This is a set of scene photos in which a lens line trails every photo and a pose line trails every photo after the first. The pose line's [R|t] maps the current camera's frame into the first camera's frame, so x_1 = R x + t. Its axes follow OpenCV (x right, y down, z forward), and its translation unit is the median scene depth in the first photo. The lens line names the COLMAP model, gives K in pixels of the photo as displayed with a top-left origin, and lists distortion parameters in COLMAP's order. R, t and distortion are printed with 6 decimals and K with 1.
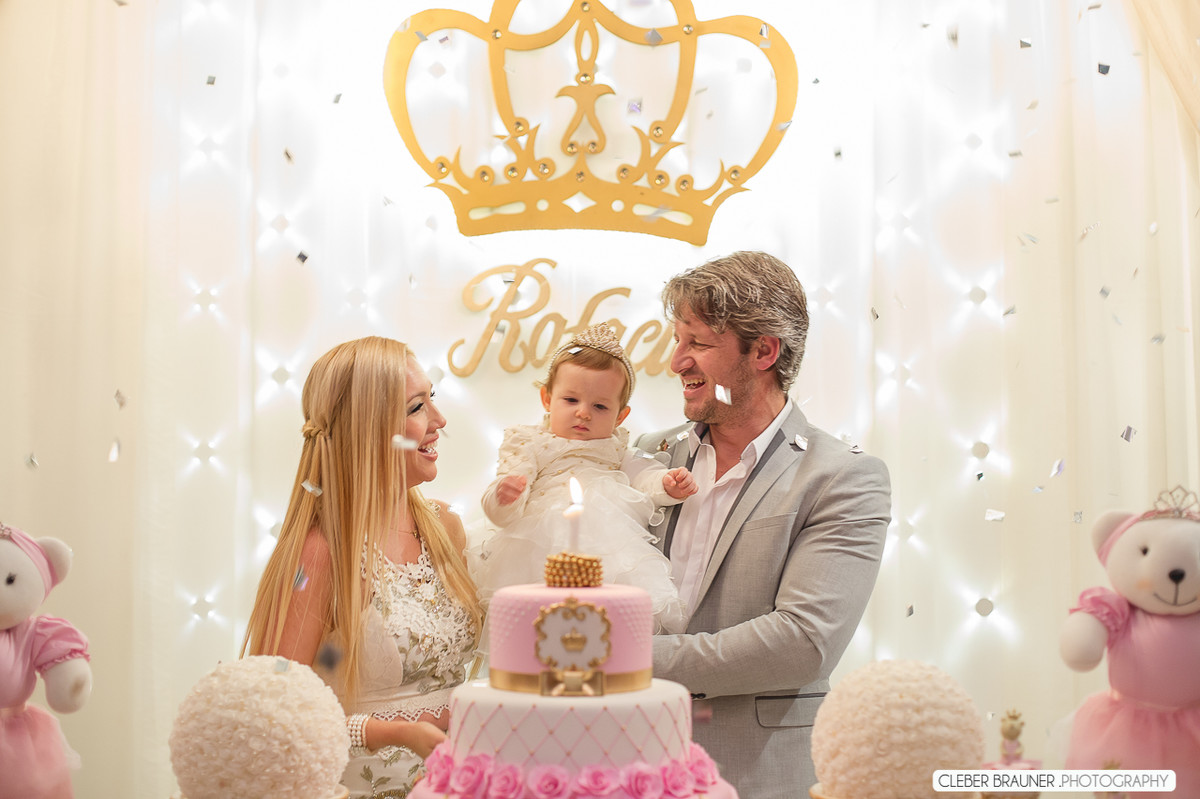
lens RADIAL K [[1891.3, 0, 597.8], [0, 1891.3, 399.2], [0, 0, 1]] dist [-0.136053, 0.000000]
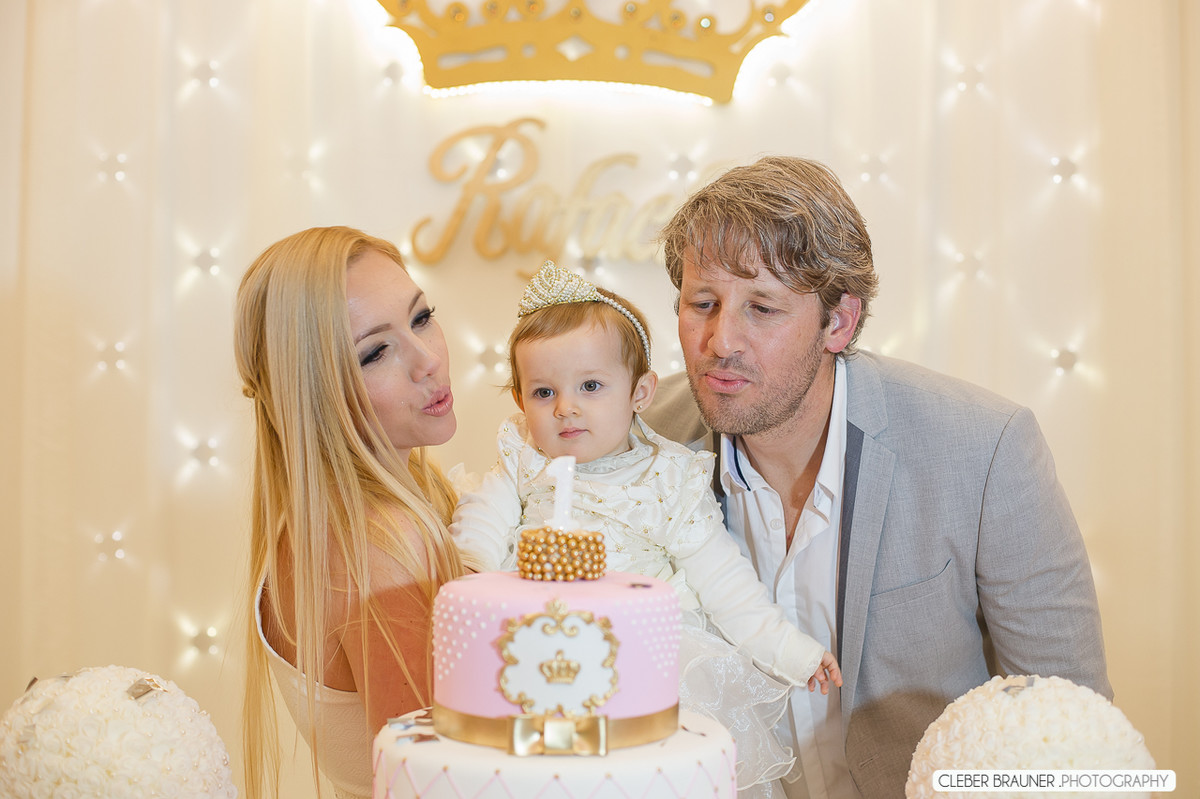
lens RADIAL K [[1891.3, 0, 598.7], [0, 1891.3, 399.4], [0, 0, 1]] dist [-0.136053, 0.000000]
pose [[0.999968, 0.007161, 0.003586, -0.001431], [-0.007355, 0.998325, 0.057390, -0.000791], [-0.003169, -0.057415, 0.998345, 0.192974]]
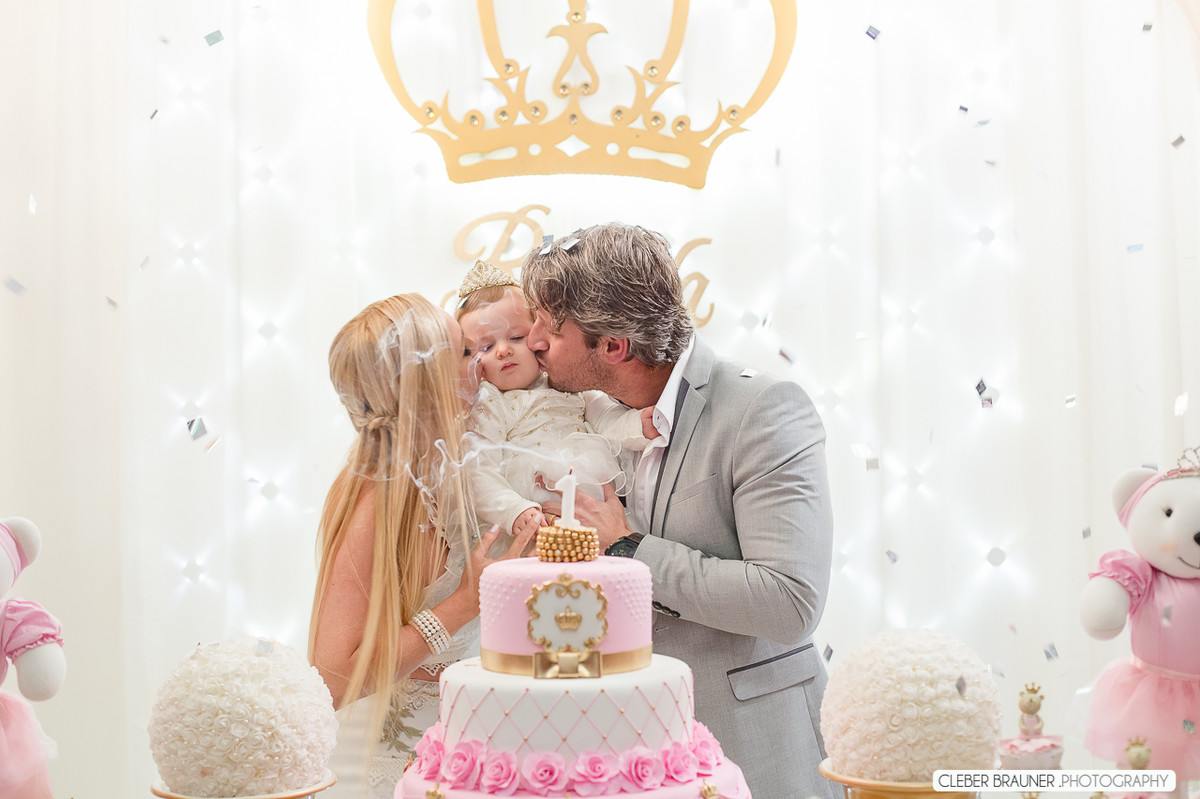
lens RADIAL K [[1891.3, 0, 594.7], [0, 1891.3, 410.0], [0, 0, 1]] dist [-0.136053, 0.000000]
pose [[0.999846, -0.016979, -0.004421, 0.003511], [0.017144, 0.999036, 0.040403, -0.008216], [0.003731, -0.040473, 0.999174, 0.030450]]
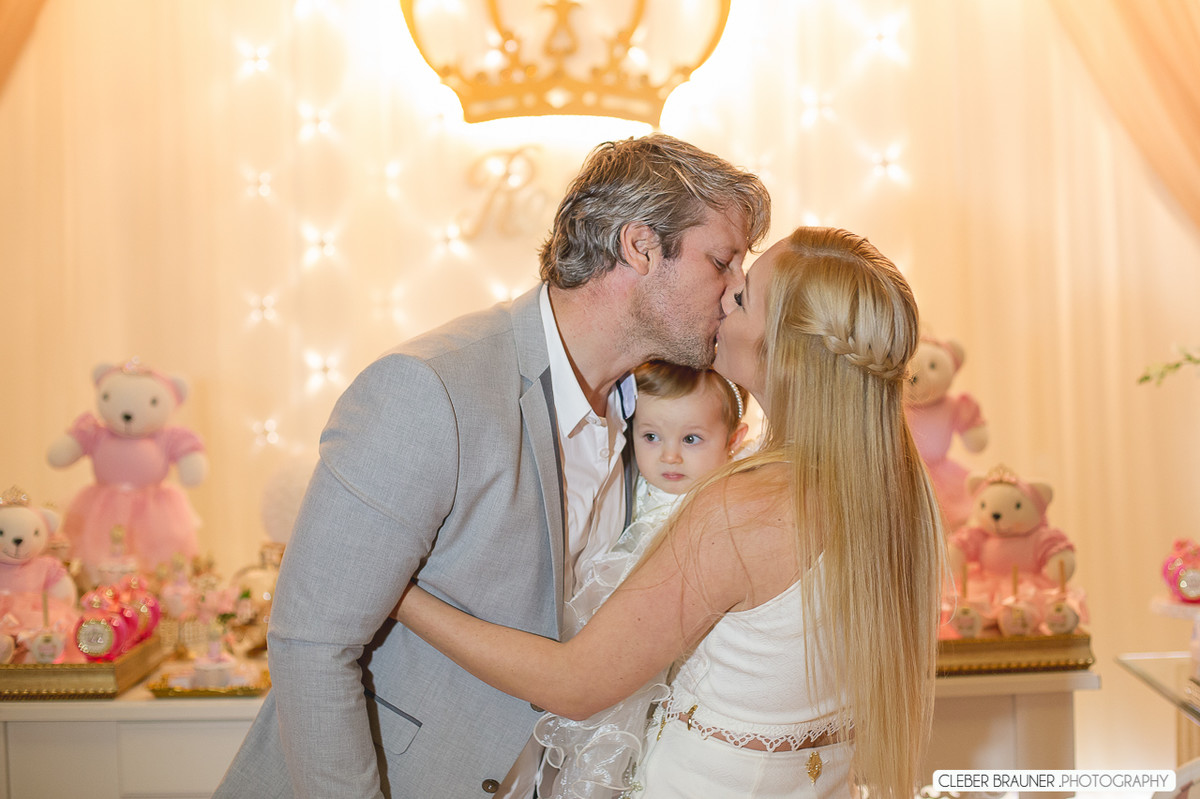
lens RADIAL K [[1891.3, 0, 604.7], [0, 1891.3, 393.8], [0, 0, 1]] dist [-0.136053, 0.000000]
pose [[0.999509, -0.026045, -0.017419, 0.036865], [0.027401, 0.996192, 0.082765, -0.012037], [0.015197, -0.083202, 0.996417, -0.244341]]
